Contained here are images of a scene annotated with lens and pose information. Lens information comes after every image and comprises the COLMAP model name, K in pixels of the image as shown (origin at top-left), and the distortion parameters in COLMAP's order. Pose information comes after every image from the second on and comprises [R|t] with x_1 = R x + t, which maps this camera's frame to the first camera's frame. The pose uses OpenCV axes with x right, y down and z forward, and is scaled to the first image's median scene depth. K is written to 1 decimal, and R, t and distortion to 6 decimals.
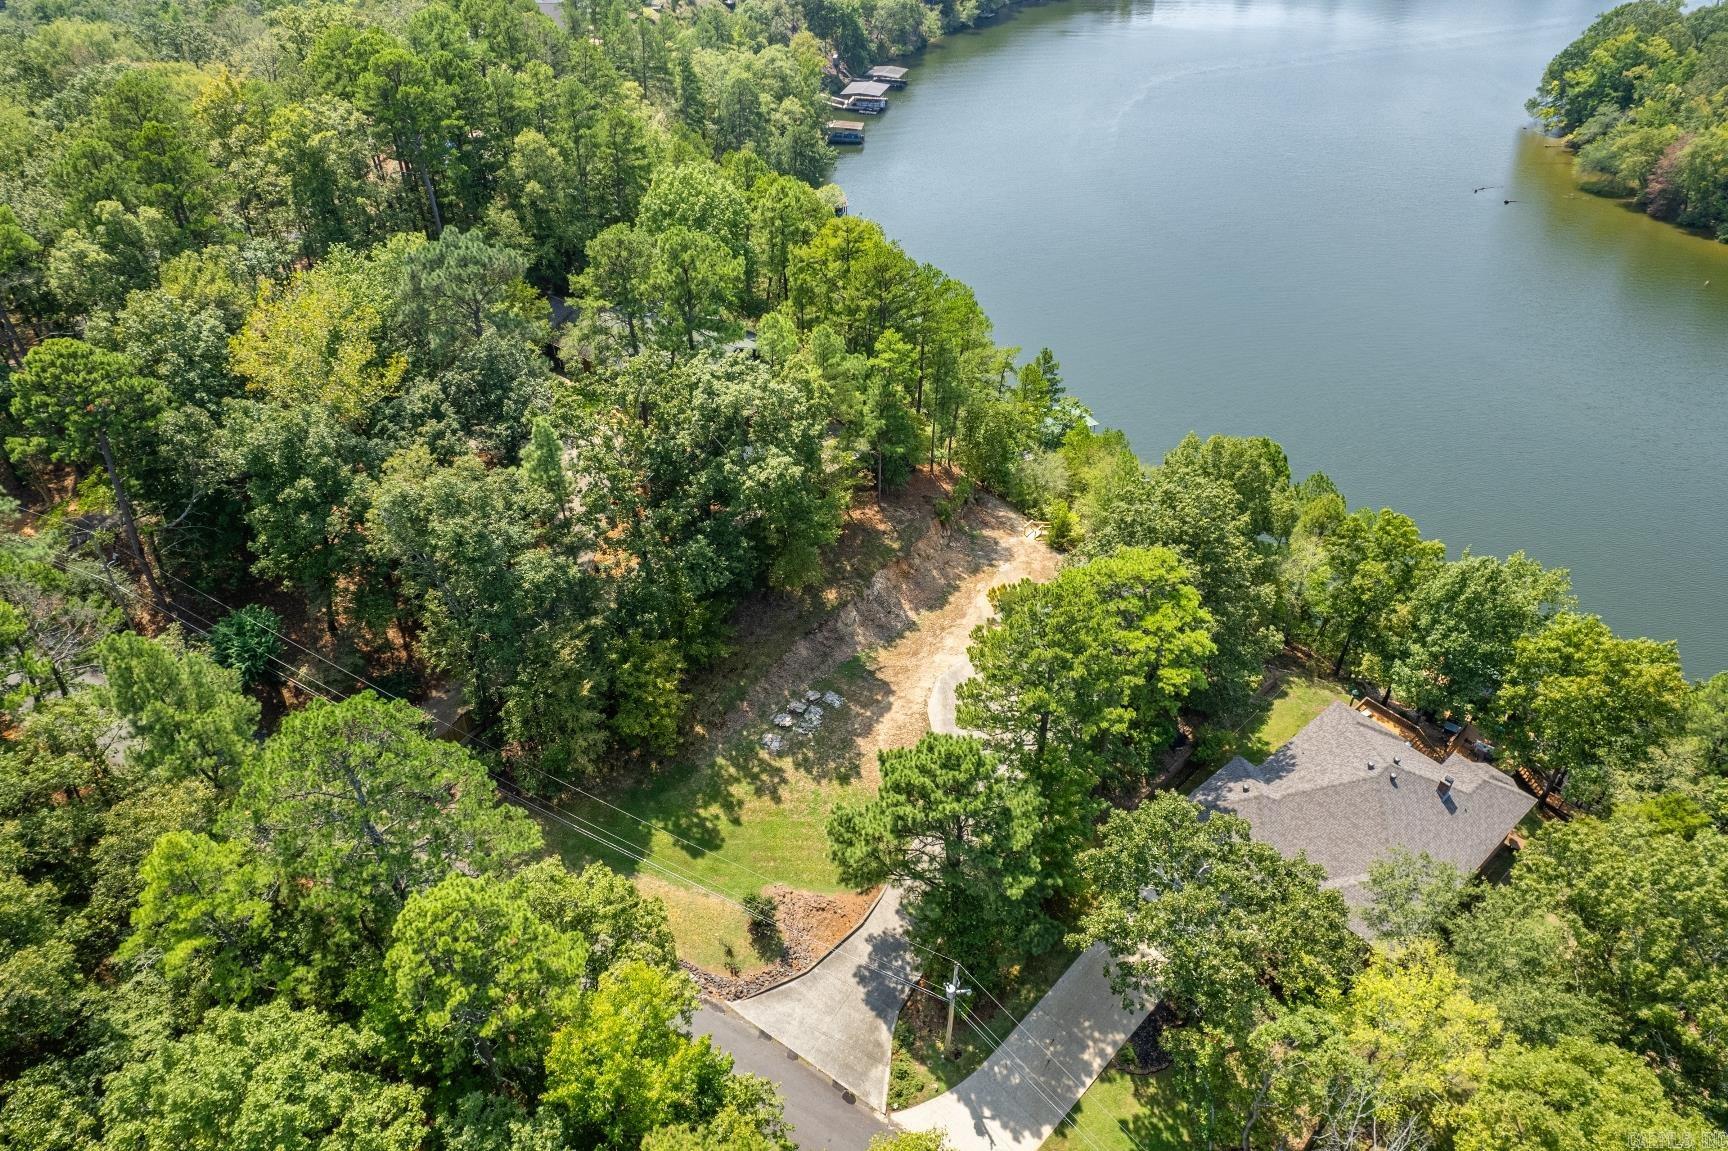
lens RADIAL K [[1103.4, 0, 871.1], [0, 1103.4, 572.3], [0, 0, 1]] dist [-0.020699, 0.017393]
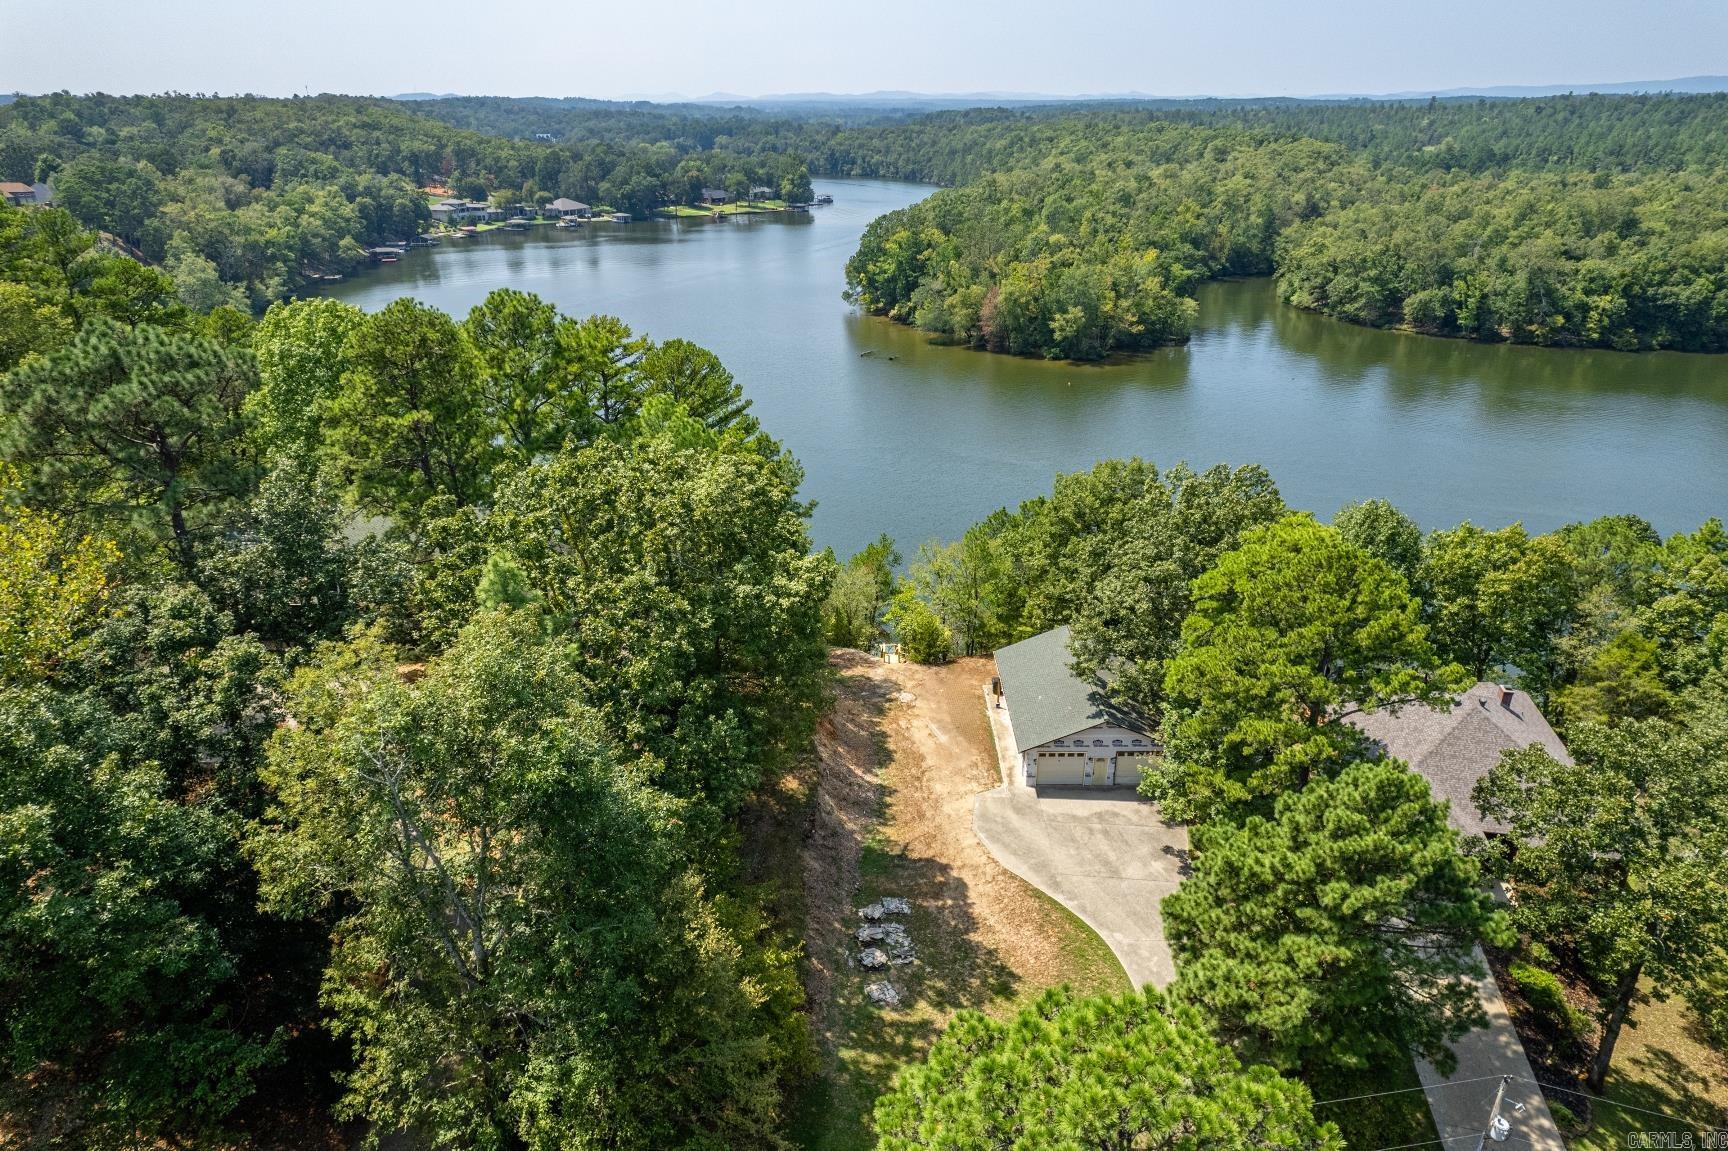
lens RADIAL K [[1103.4, 0, 856.7], [0, 1103.4, 575.3], [0, 0, 1]] dist [-0.020699, 0.017393]
pose [[0.797111, -0.247581, 0.550742, -0.396447], [0.372407, 0.919526, -0.125635, 0.002167], [-0.475317, 0.305245, 0.825166, 0.391102]]
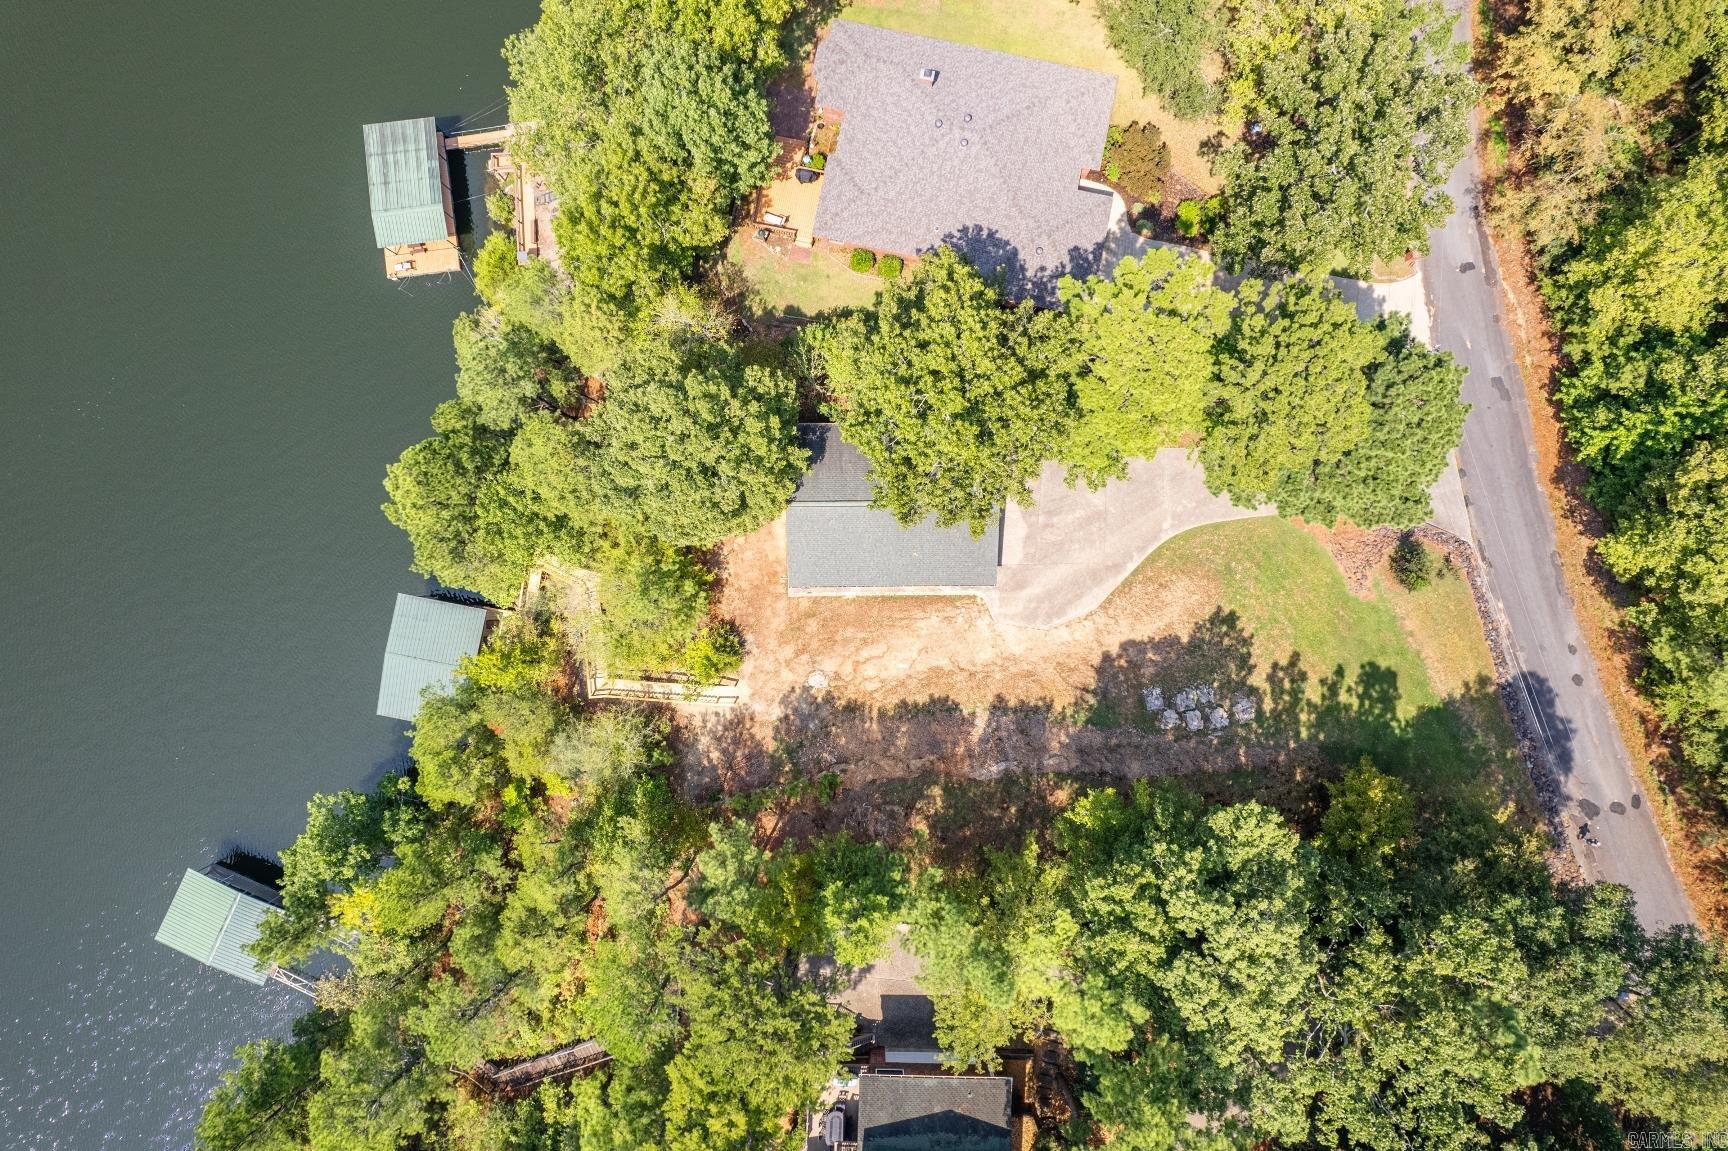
lens RADIAL K [[1103.4, 0, 868.1], [0, 1103.4, 582.4], [0, 0, 1]] dist [-0.020699, 0.017393]
pose [[-0.615612, -0.787082, -0.039041, 0.223886], [0.478796, -0.412917, 0.774760, -0.662085], [-0.625921, 0.458259, 0.631049, 0.566024]]
